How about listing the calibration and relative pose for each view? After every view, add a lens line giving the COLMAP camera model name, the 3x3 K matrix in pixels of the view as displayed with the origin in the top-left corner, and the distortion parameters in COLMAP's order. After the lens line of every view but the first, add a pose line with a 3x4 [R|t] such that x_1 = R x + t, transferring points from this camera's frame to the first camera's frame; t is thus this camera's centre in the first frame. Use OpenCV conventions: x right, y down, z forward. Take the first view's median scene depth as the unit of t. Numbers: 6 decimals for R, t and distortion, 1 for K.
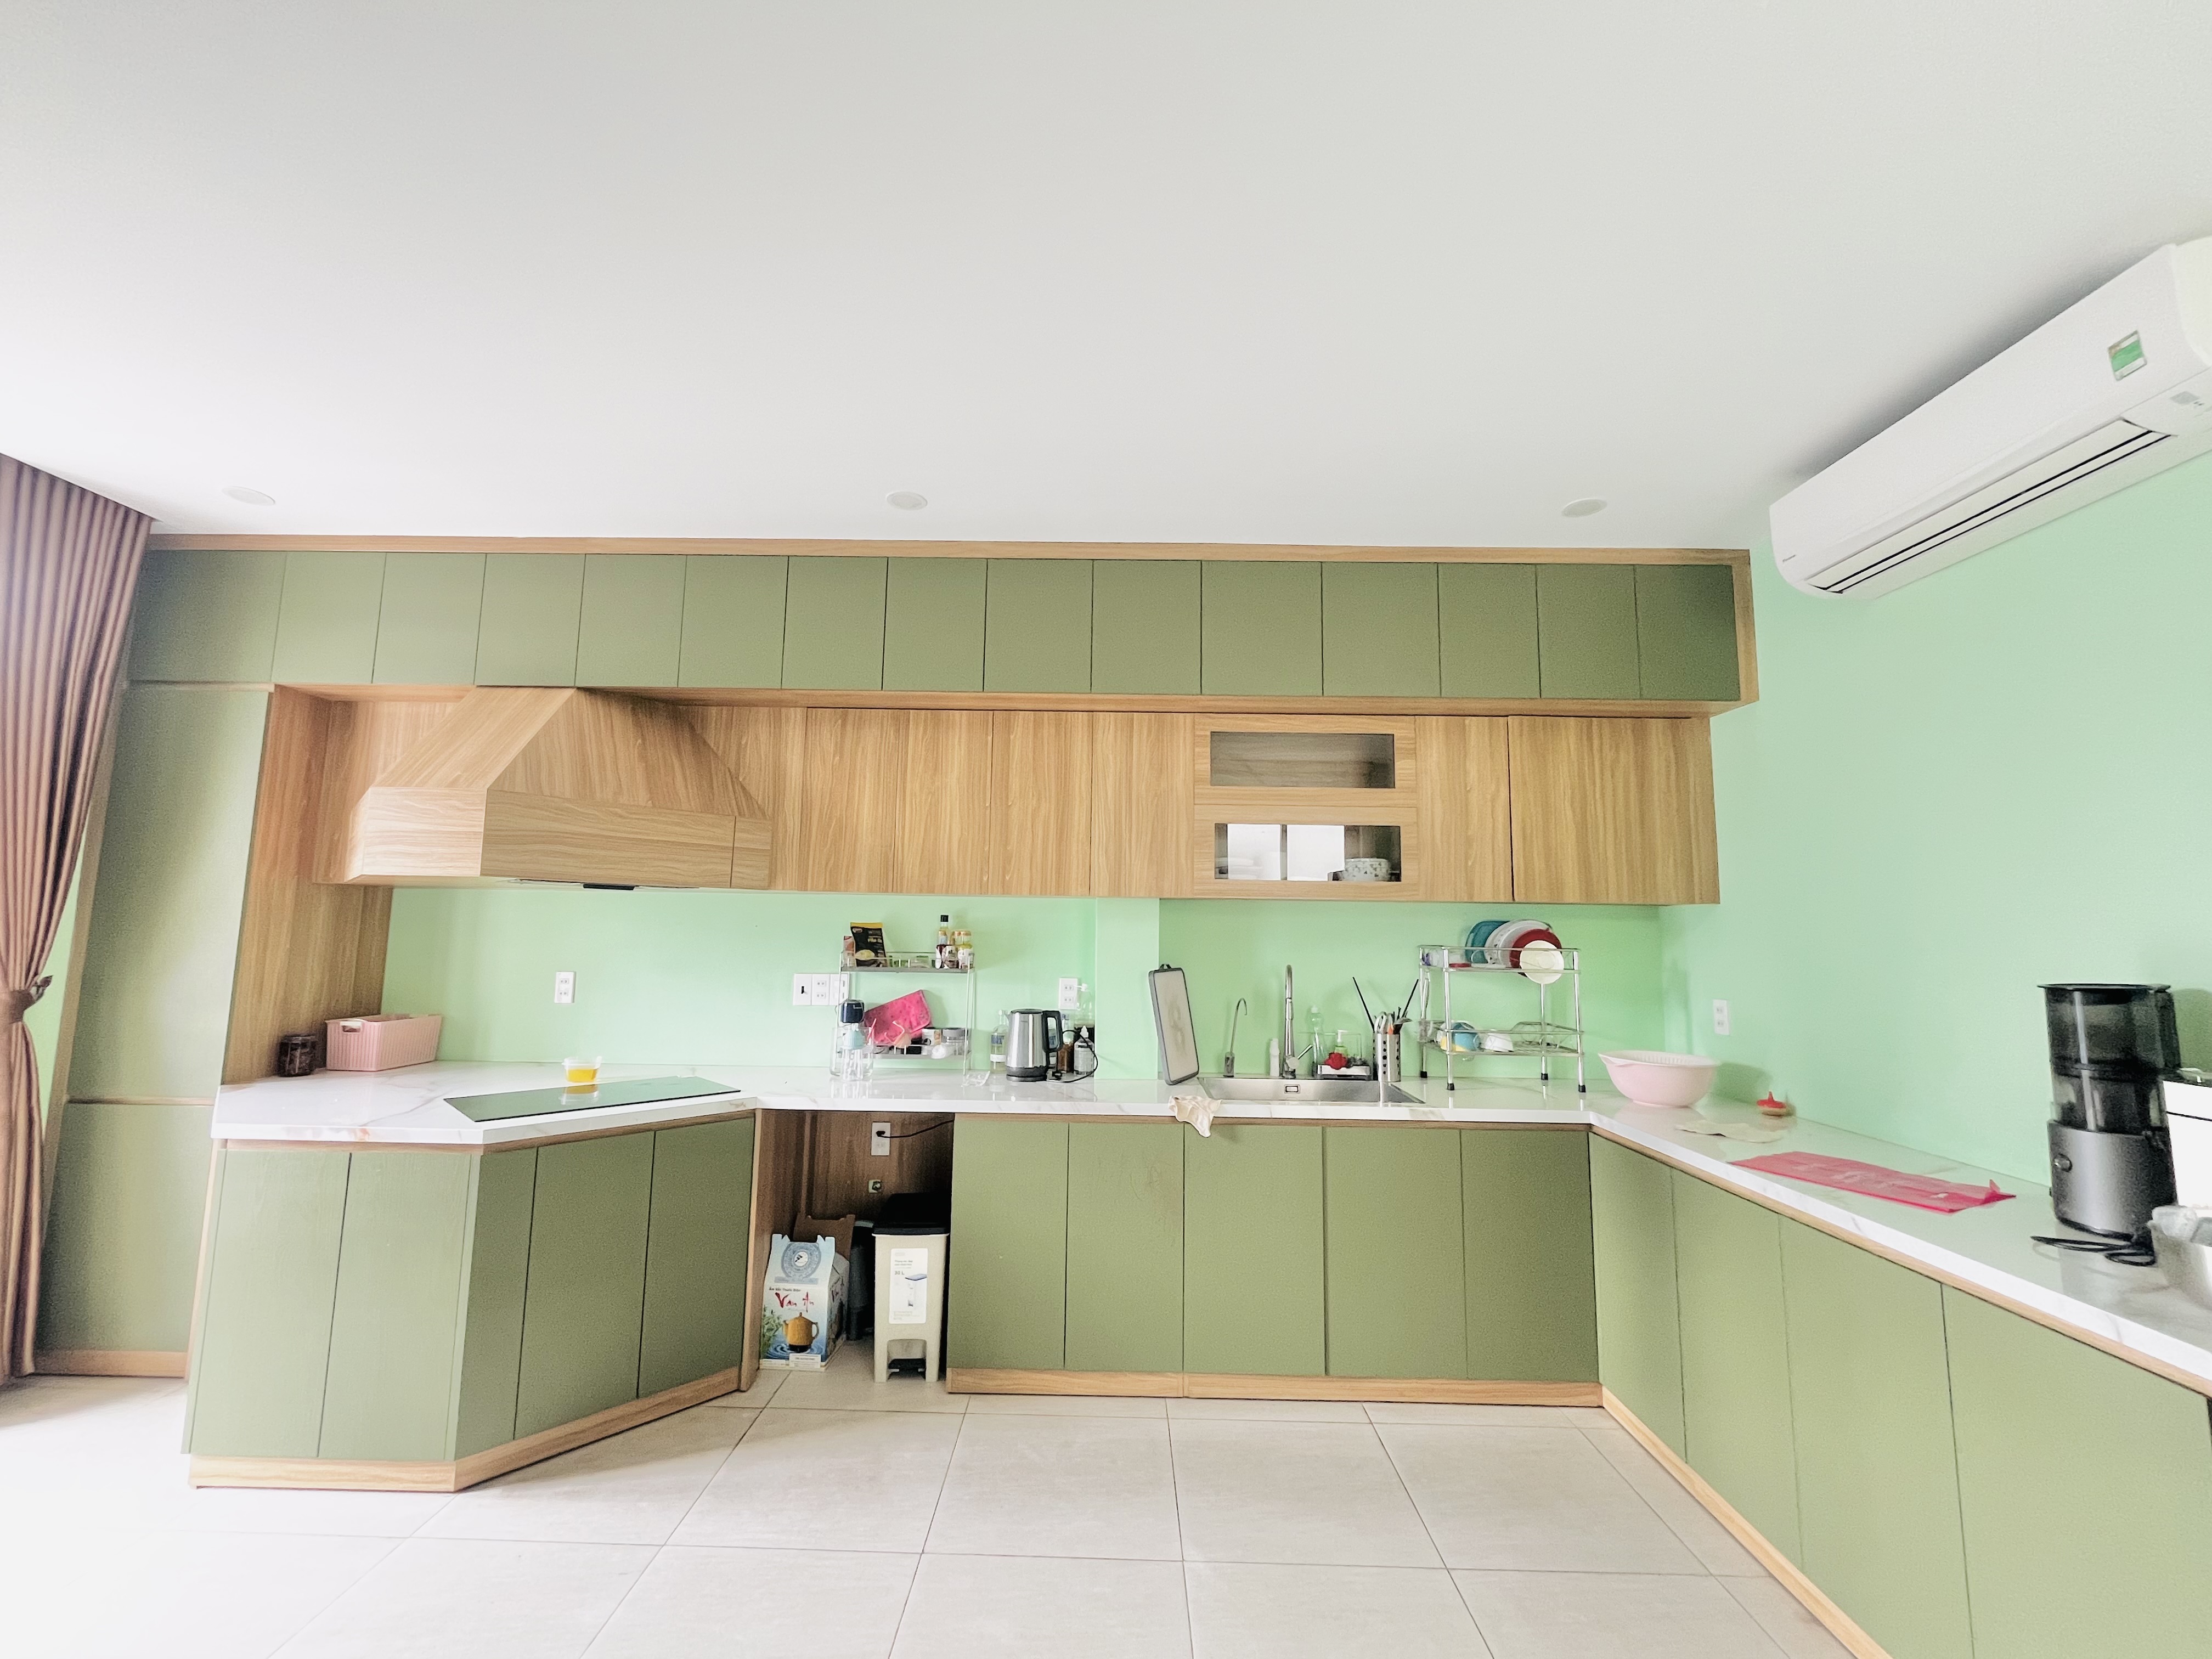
lens RADIAL K [[901.5, 0, 1114.5], [0, 901.5, 825.1], [0, 0, 1]] dist [-0.004346, -0.000103]
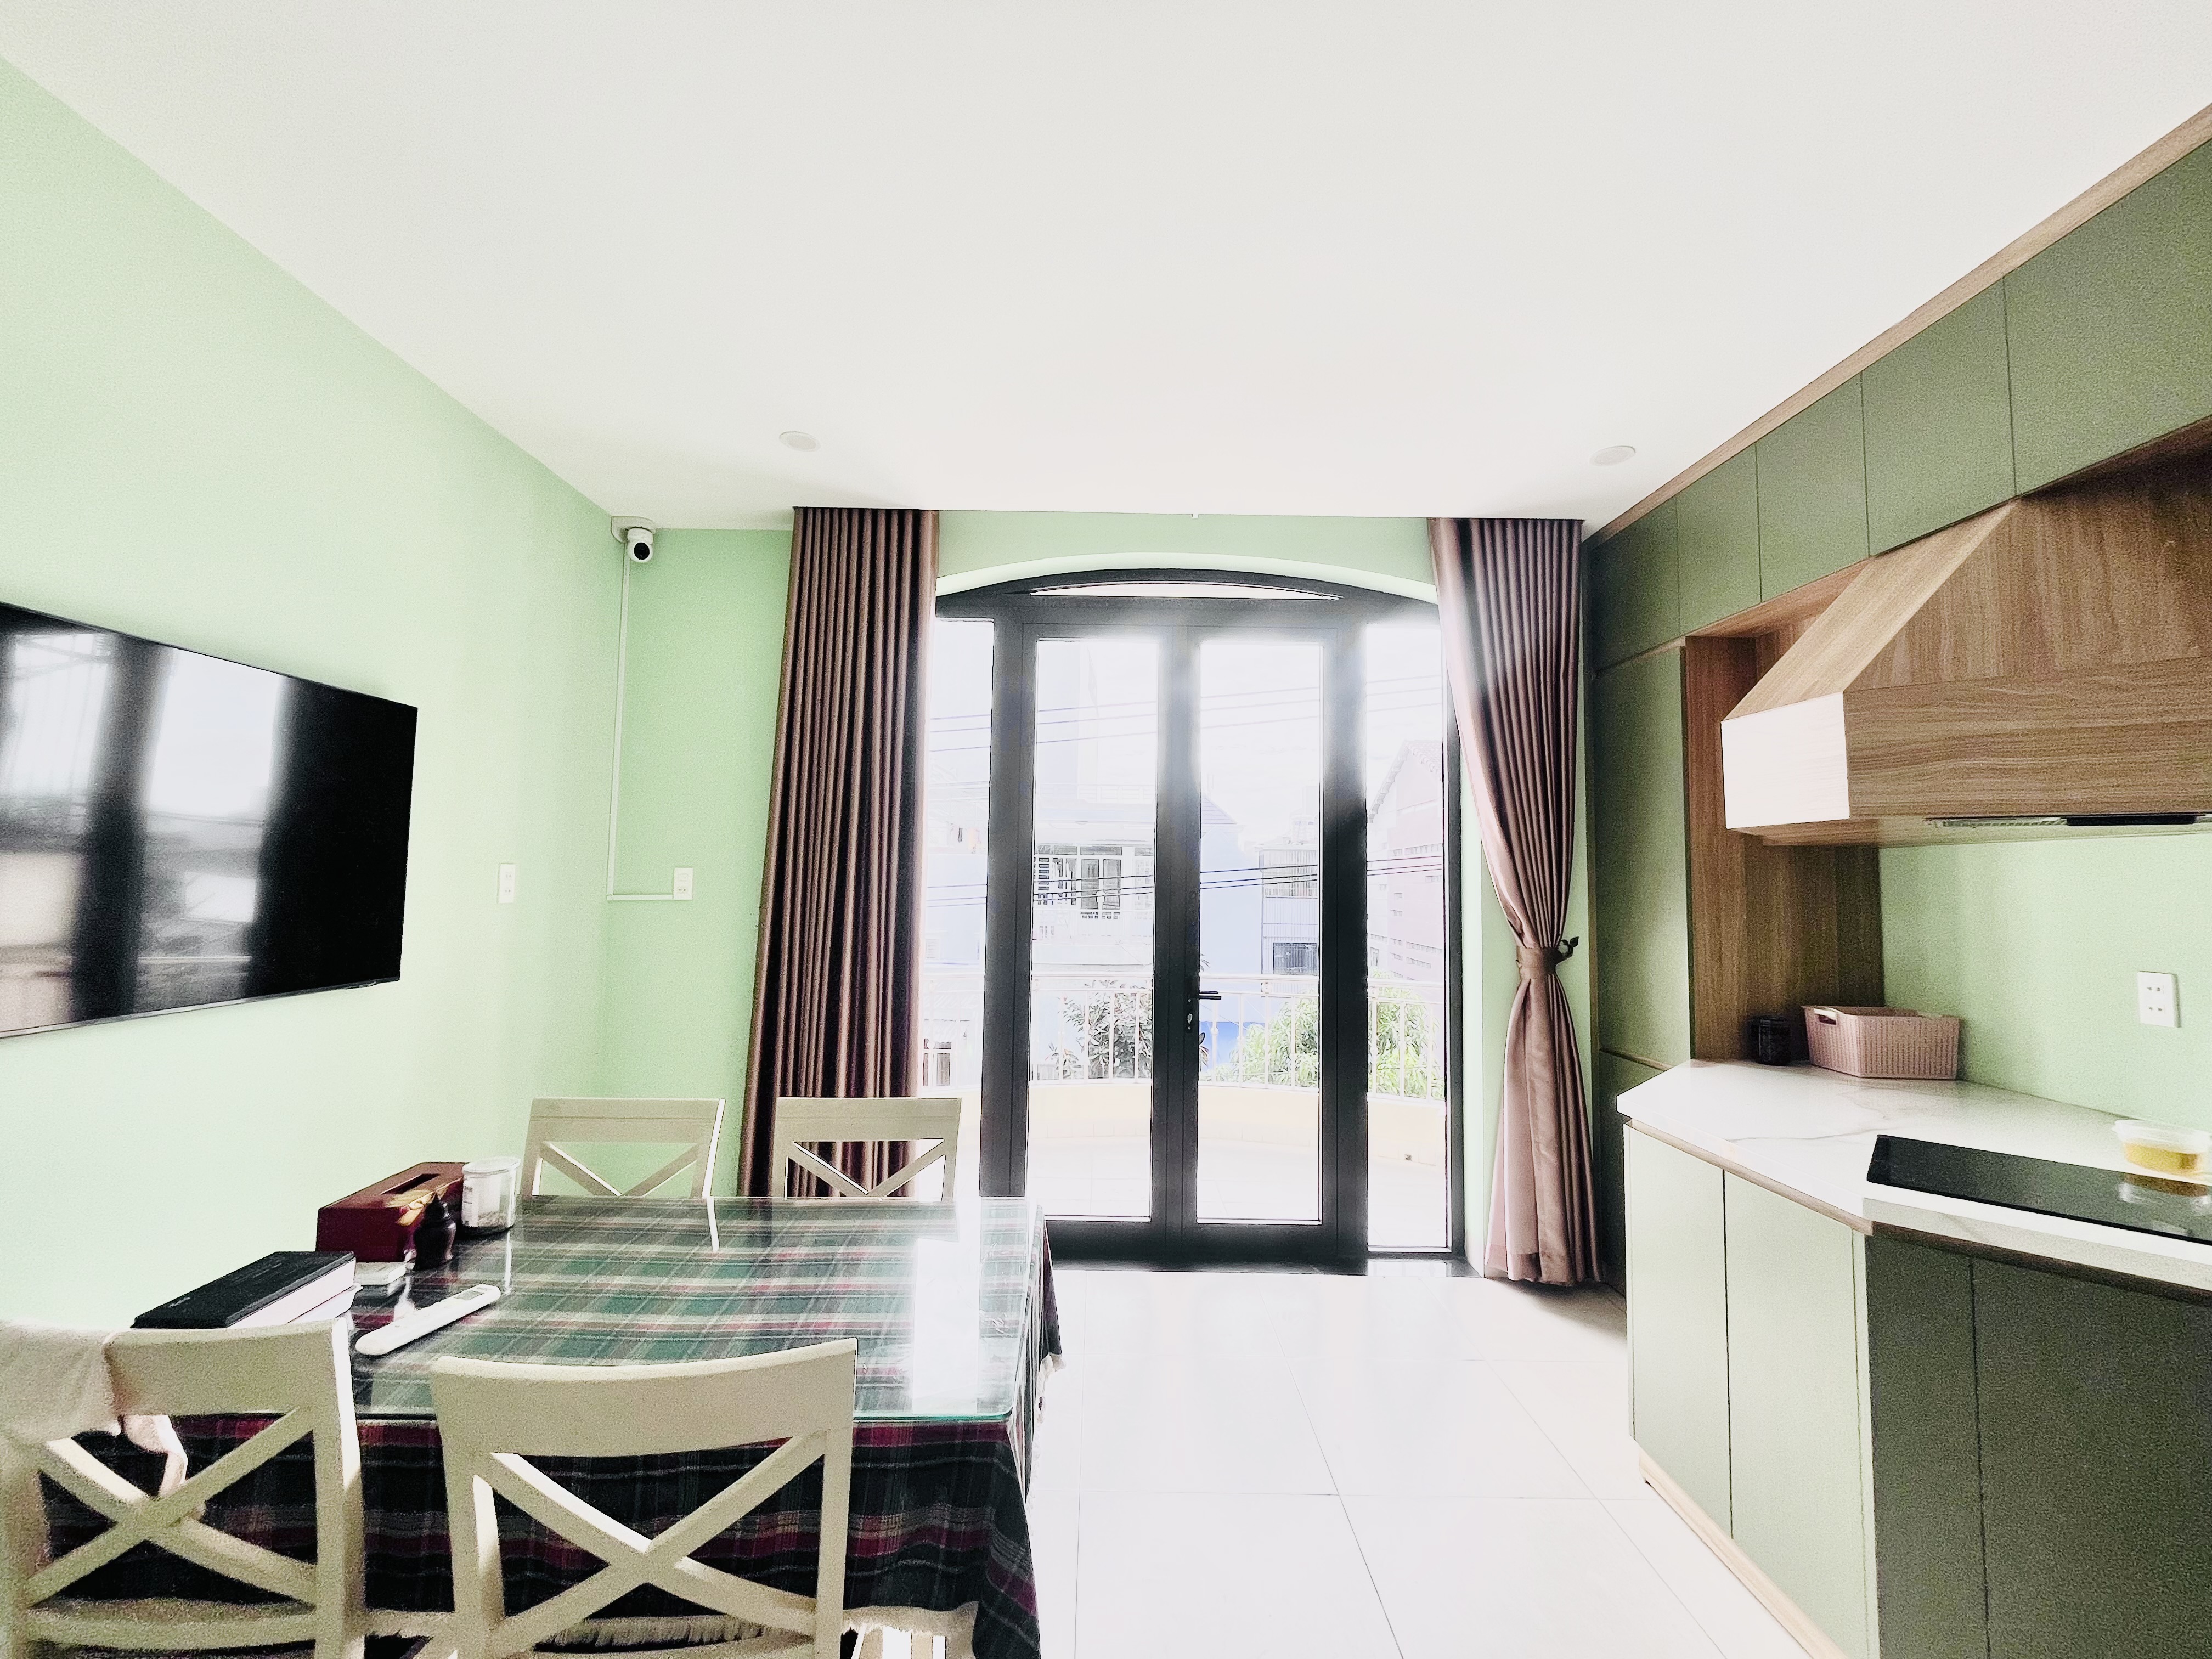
lens RADIAL K [[897.7, 0, 1101.0], [0, 897.7, 824.9], [0, 0, 1]] dist [-0.000104, 0.000099]
pose [[0.020038, -0.078756, -0.996692, -0.027770], [0.099071, 0.992143, -0.076405, 0.047162], [0.994879, -0.097212, 0.027683, 0.335845]]
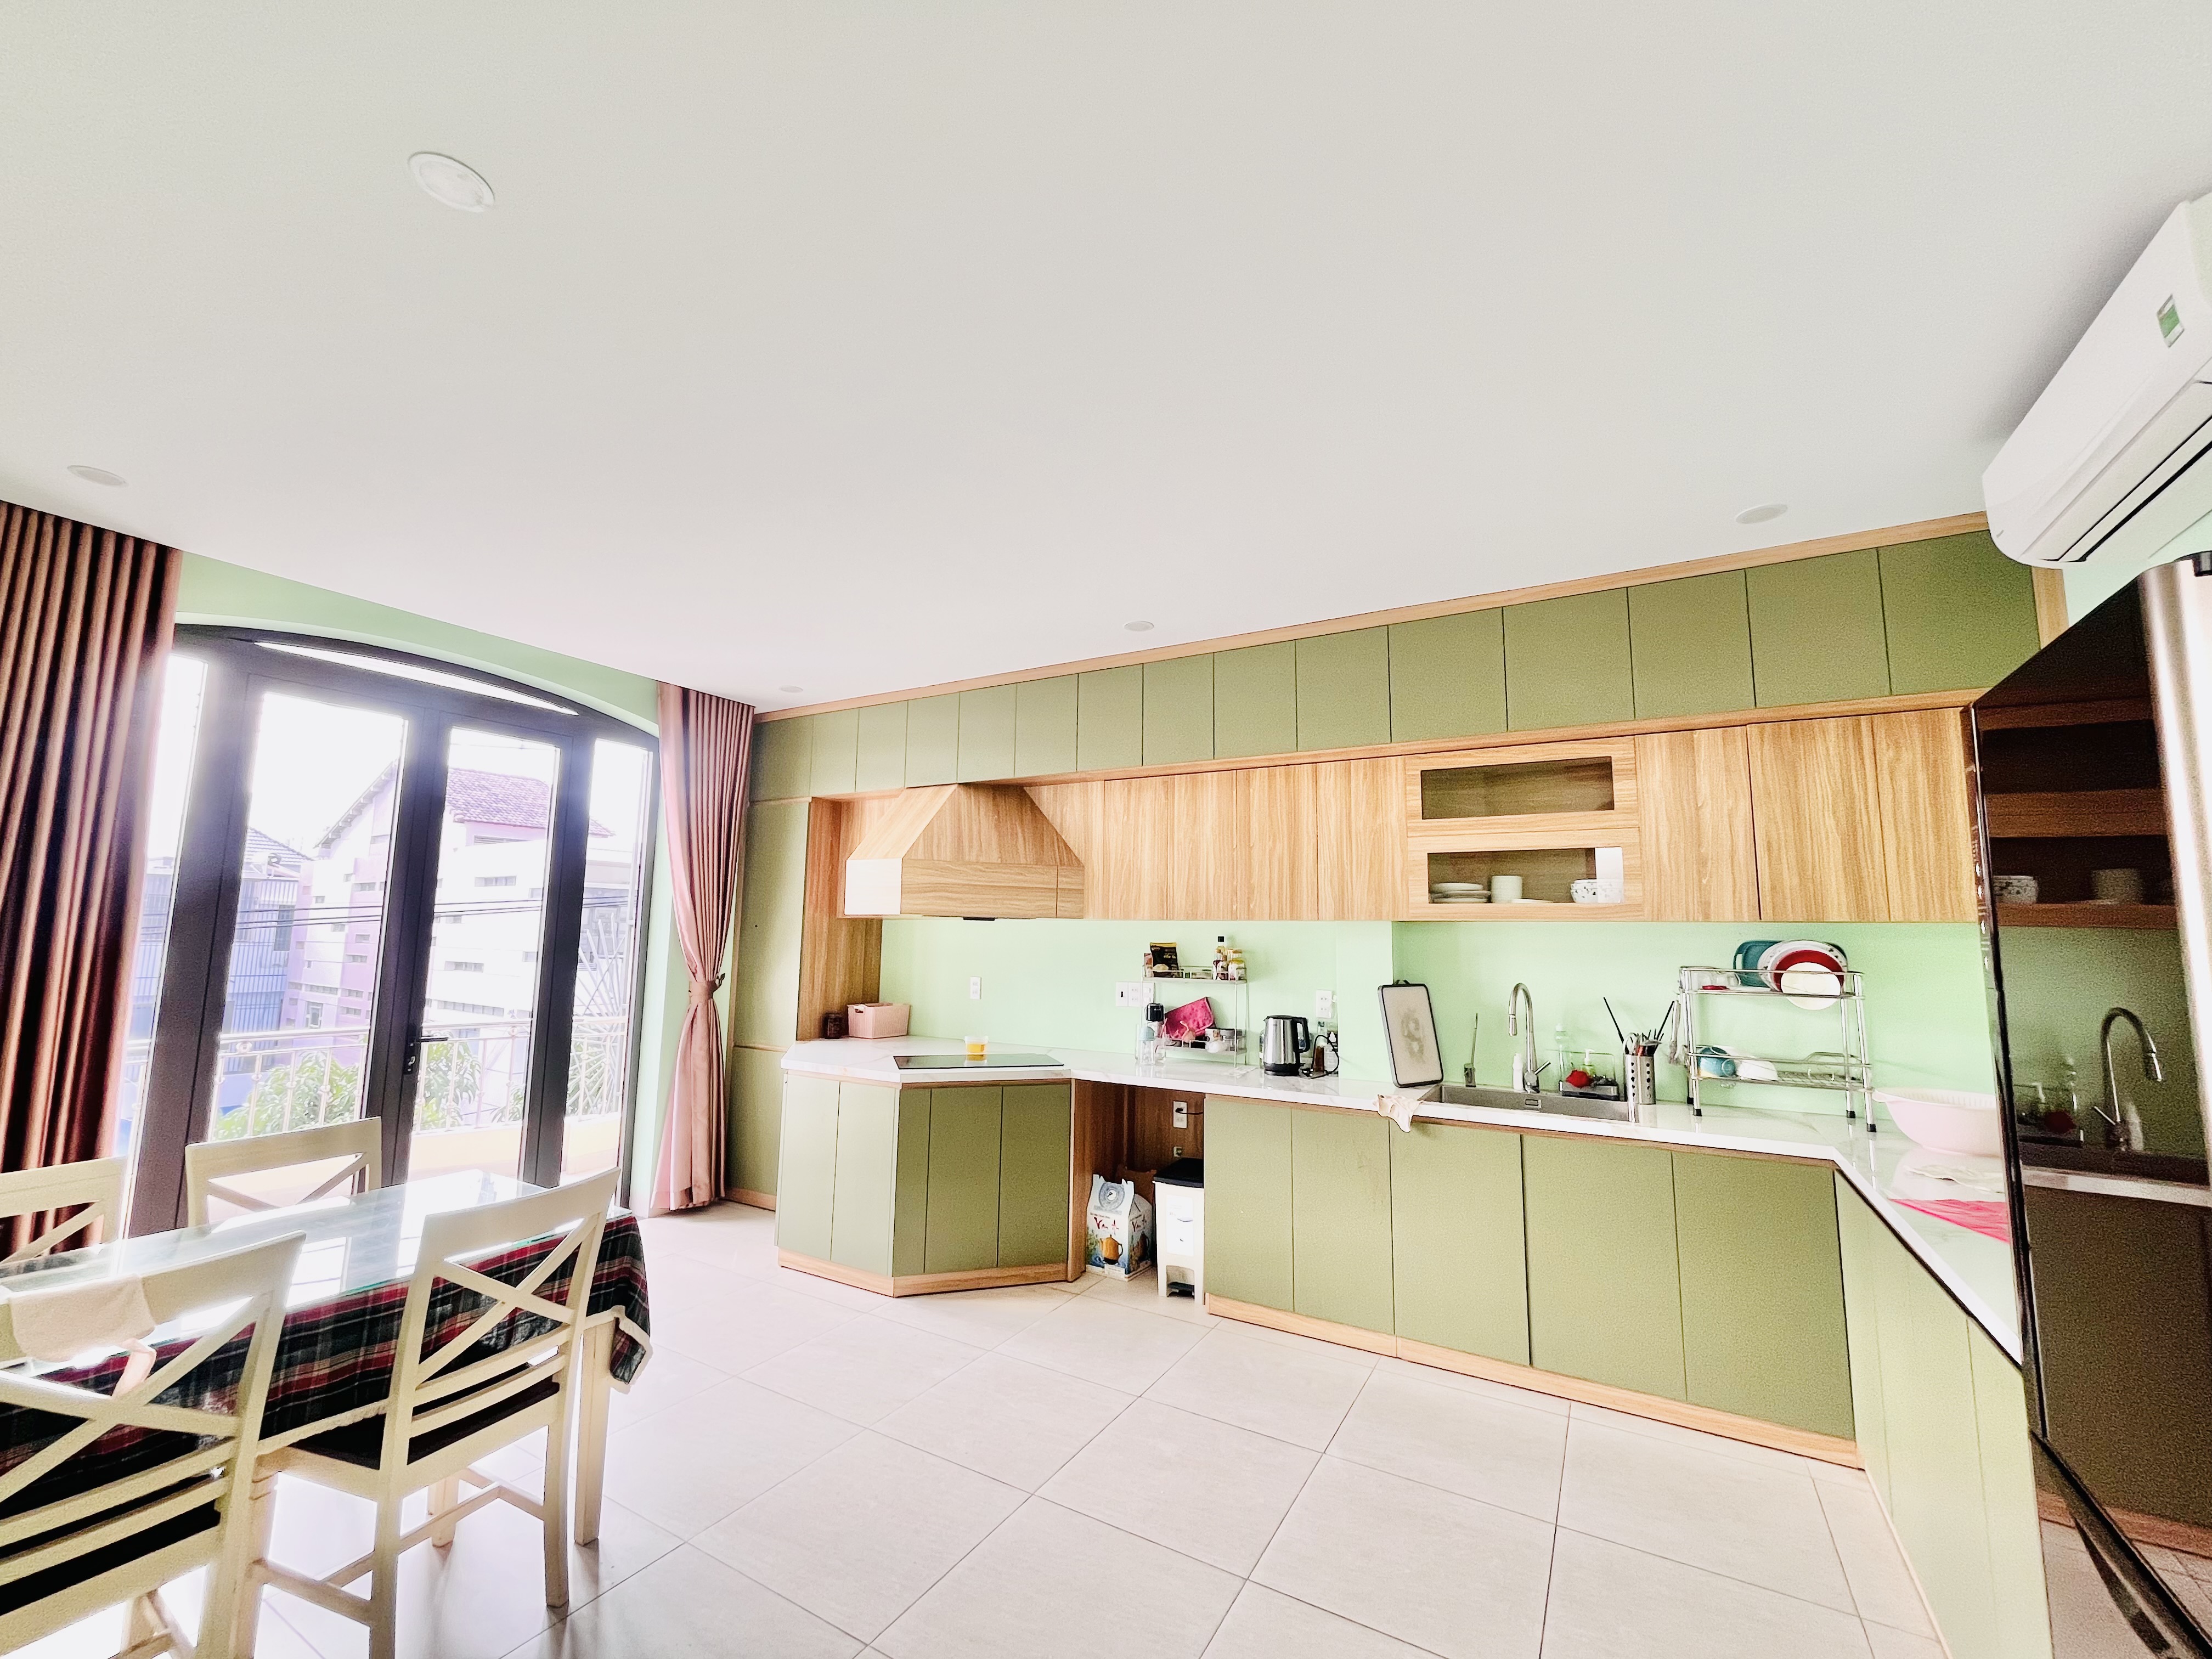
lens RADIAL K [[897.7, 0, 1101.0], [0, 897.7, 824.9], [0, 0, 1]] dist [-0.000104, 0.000099]
pose [[0.870632, -0.063689, -0.487795, 0.308430], [0.055267, 0.997970, -0.031659, -0.024574], [0.488820, 0.000605, 0.872384, -0.163590]]
